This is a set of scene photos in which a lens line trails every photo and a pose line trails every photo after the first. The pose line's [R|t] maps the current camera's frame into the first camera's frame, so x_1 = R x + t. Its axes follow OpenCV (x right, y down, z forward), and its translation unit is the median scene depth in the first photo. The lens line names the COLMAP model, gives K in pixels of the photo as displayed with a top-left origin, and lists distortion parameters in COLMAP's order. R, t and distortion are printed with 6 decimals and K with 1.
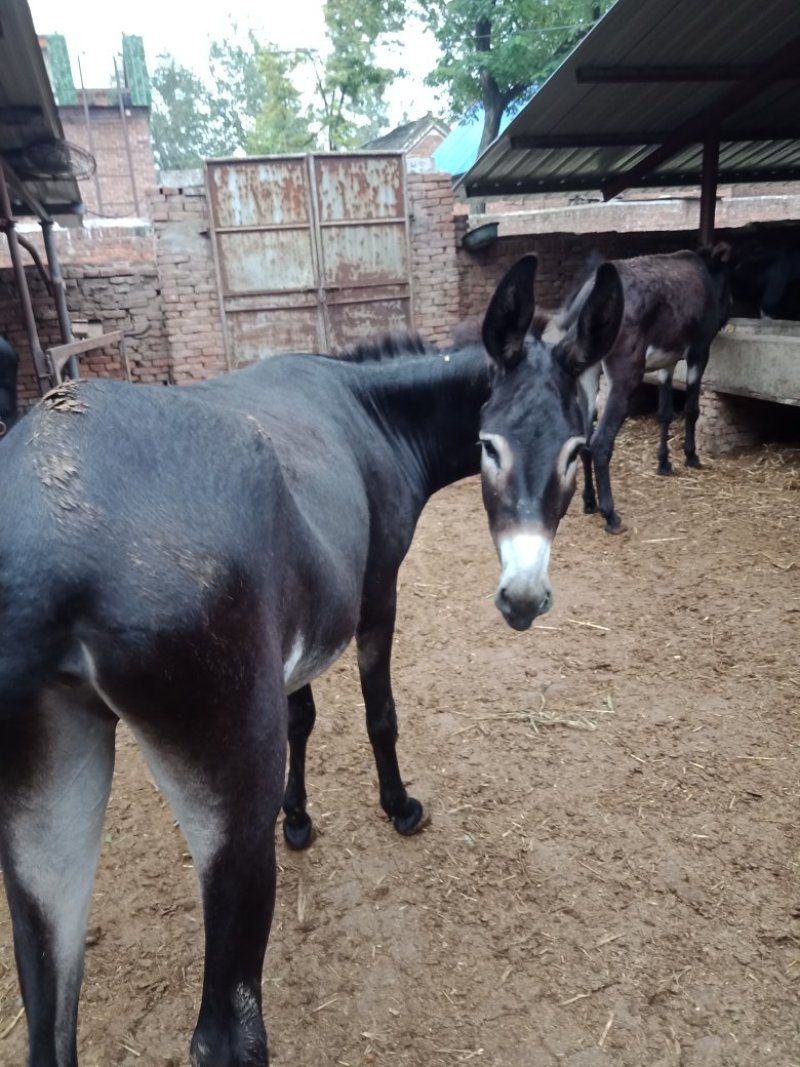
lens RADIAL K [[795.3, 0, 400.0], [0, 795.3, 533.5], [0, 0, 1]] dist [0.020142, -0.013467]
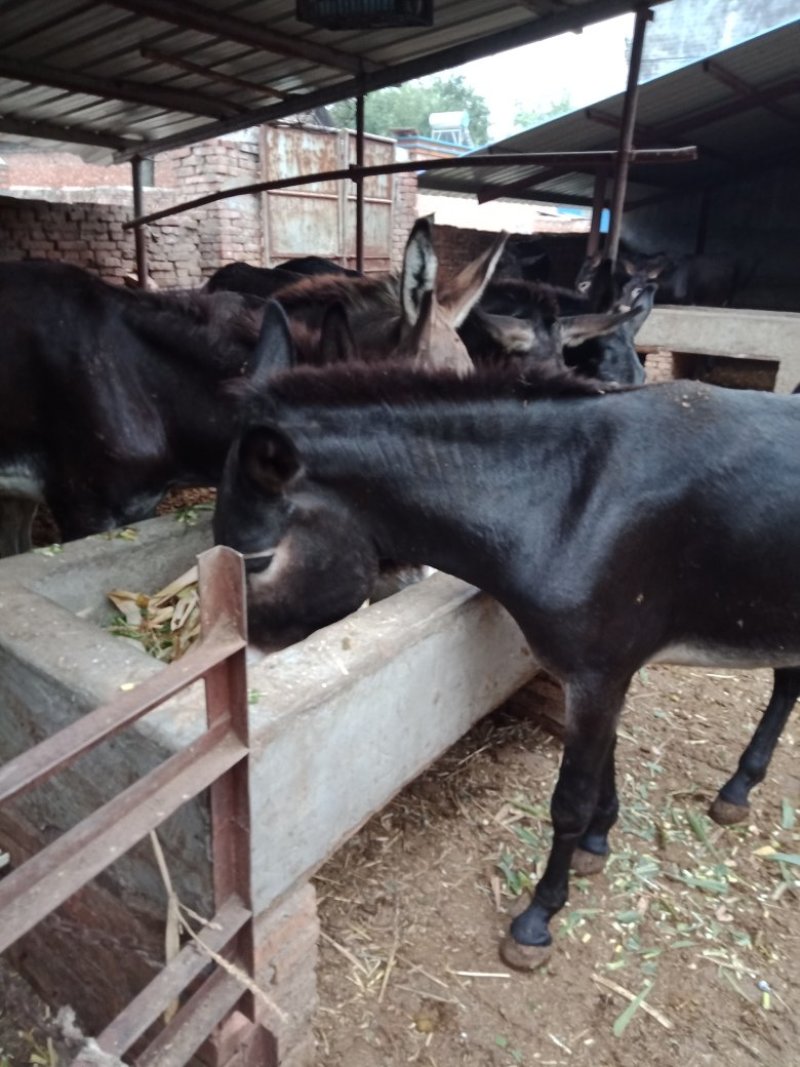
lens RADIAL K [[795.3, 0, 400.0], [0, 795.3, 533.5], [0, 0, 1]] dist [0.020142, -0.013467]
pose [[0.793383, -0.123753, 0.596011, -0.741418], [0.114365, 0.991985, 0.053733, 0.016315], [-0.597884, 0.025532, 0.801176, 0.097236]]
